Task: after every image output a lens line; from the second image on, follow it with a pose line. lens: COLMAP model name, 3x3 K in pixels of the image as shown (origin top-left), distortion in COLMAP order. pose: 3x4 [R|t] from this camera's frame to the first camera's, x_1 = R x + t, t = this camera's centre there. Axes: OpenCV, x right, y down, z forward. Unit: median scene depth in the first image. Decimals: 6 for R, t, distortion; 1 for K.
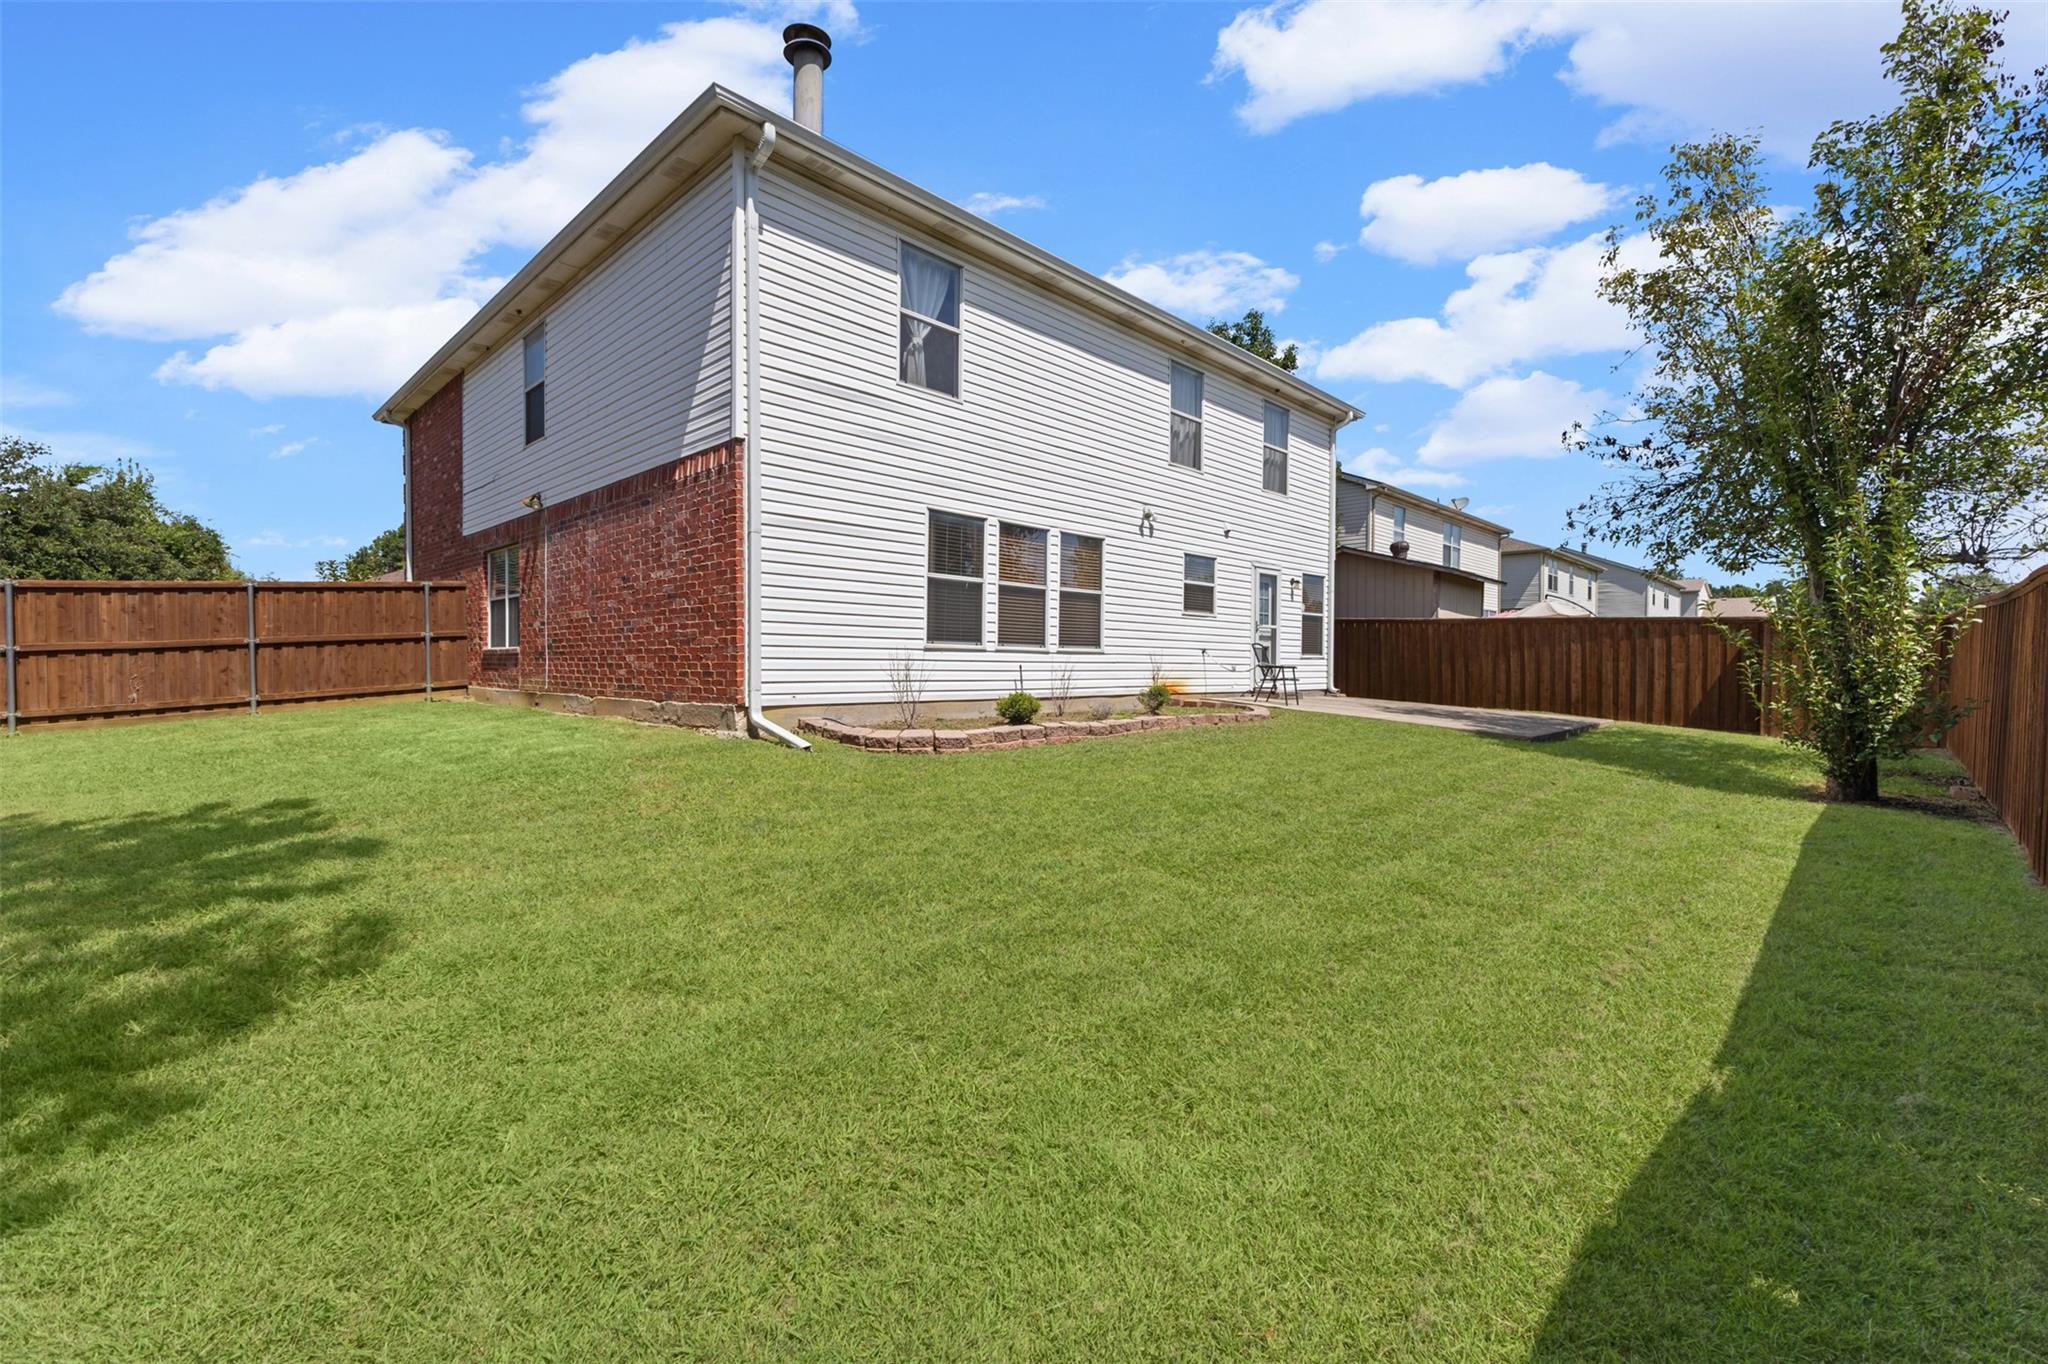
lens RADIAL K [[880.9, 0, 1021.2], [0, 880.9, 641.0], [0, 0, 1]] dist [0.001527, -0.000361]
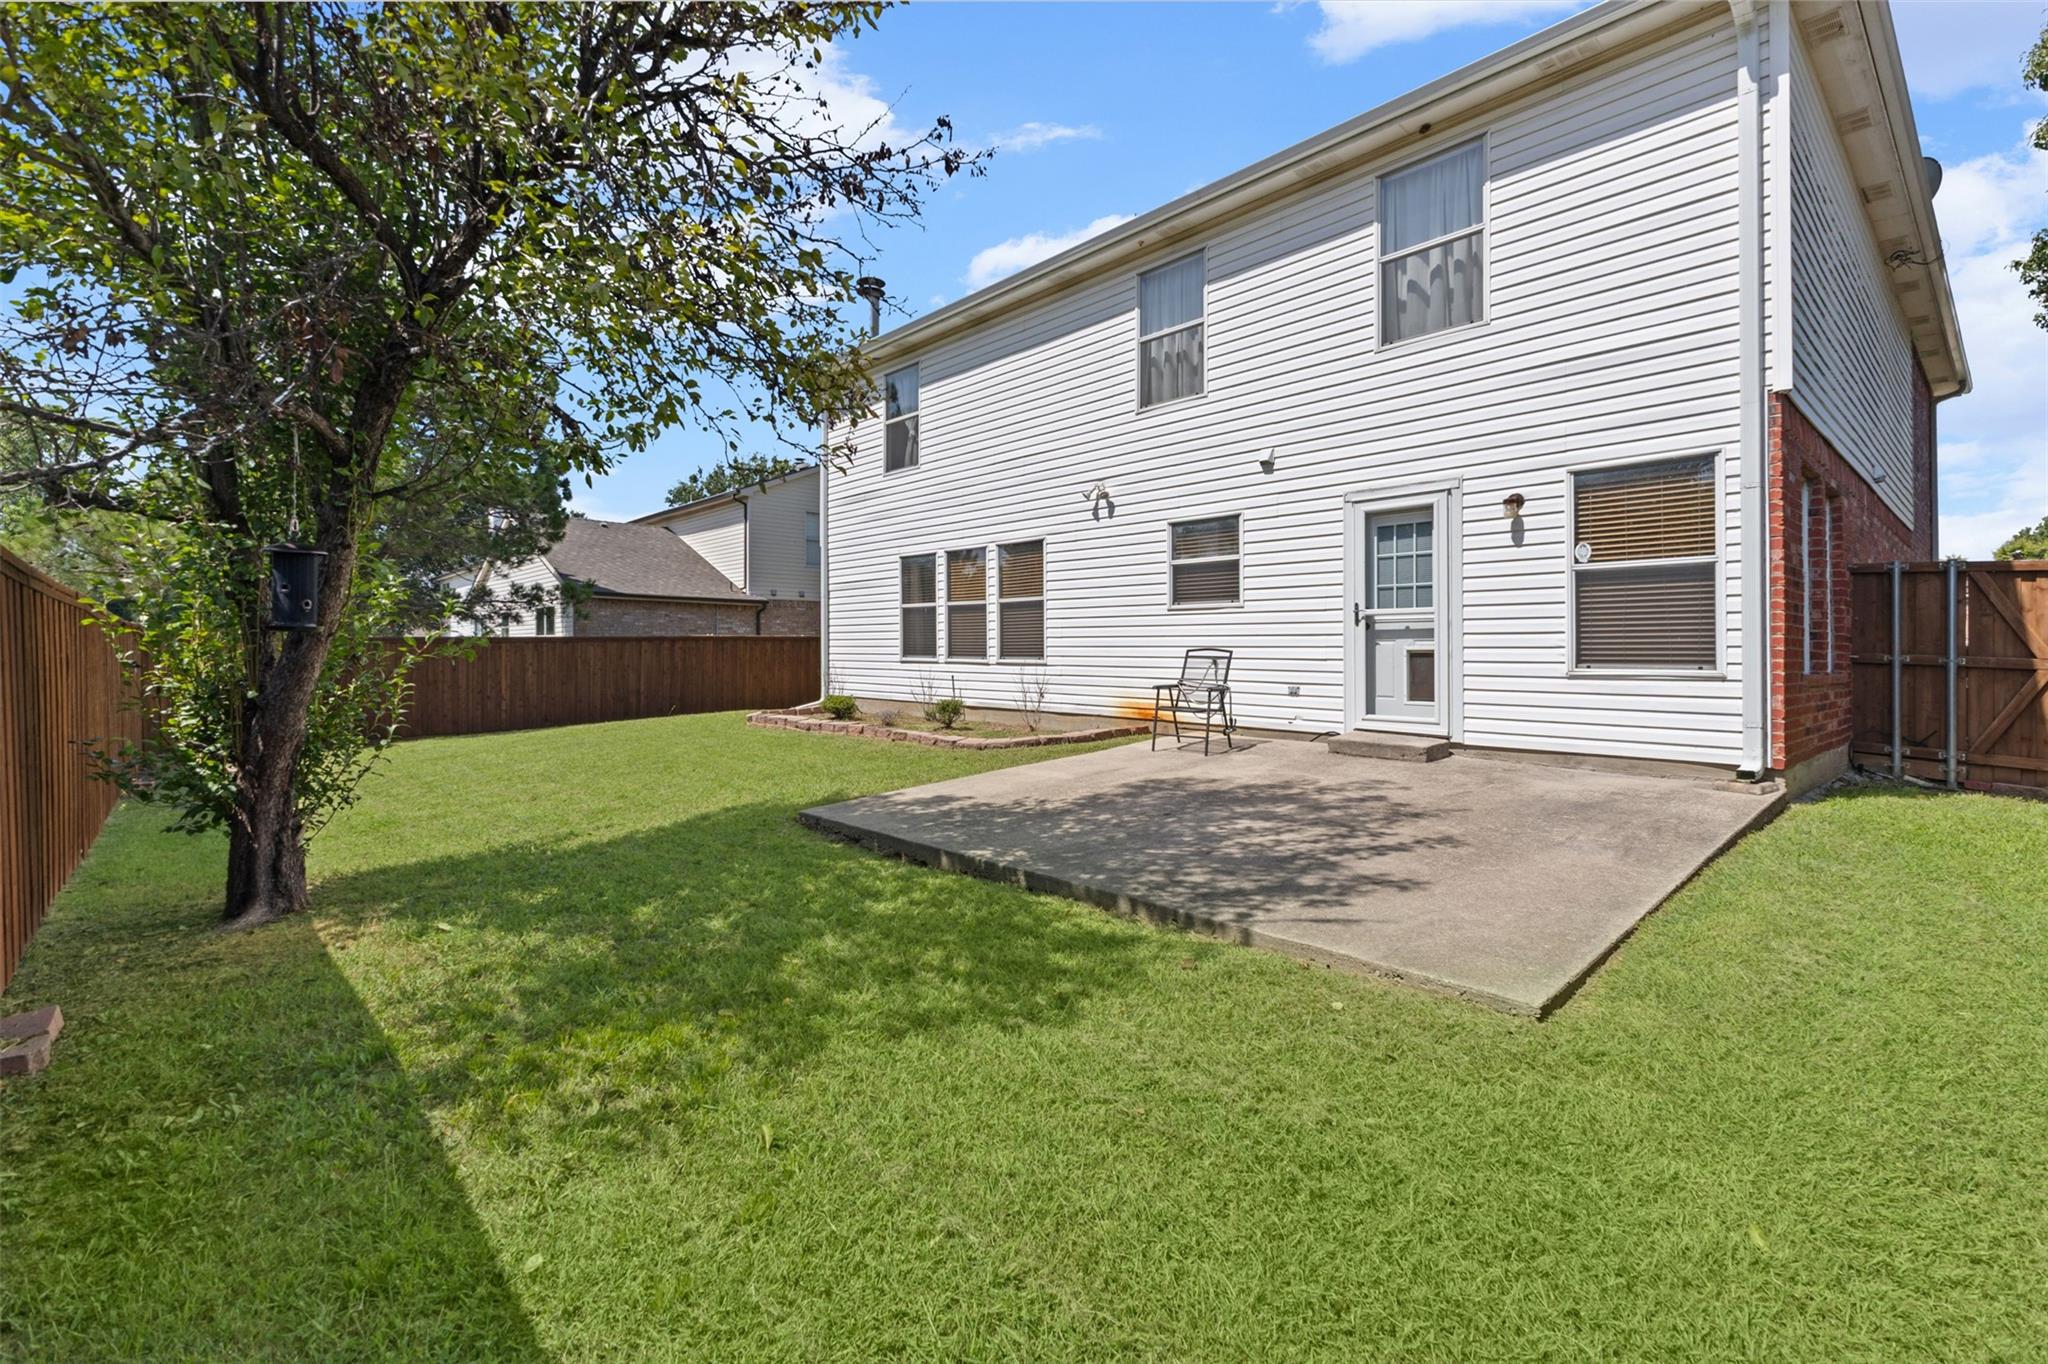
lens RADIAL K [[888.6, 0, 1034.4], [0, 888.6, 675.9], [0, 0, 1]] dist [-0.000012, -0.000213]
pose [[-0.044495, -0.014189, -0.998909, 1.016832], [-0.011875, 0.999836, -0.013673, 0.038602], [0.998939, 0.011253, -0.044656, 1.040904]]
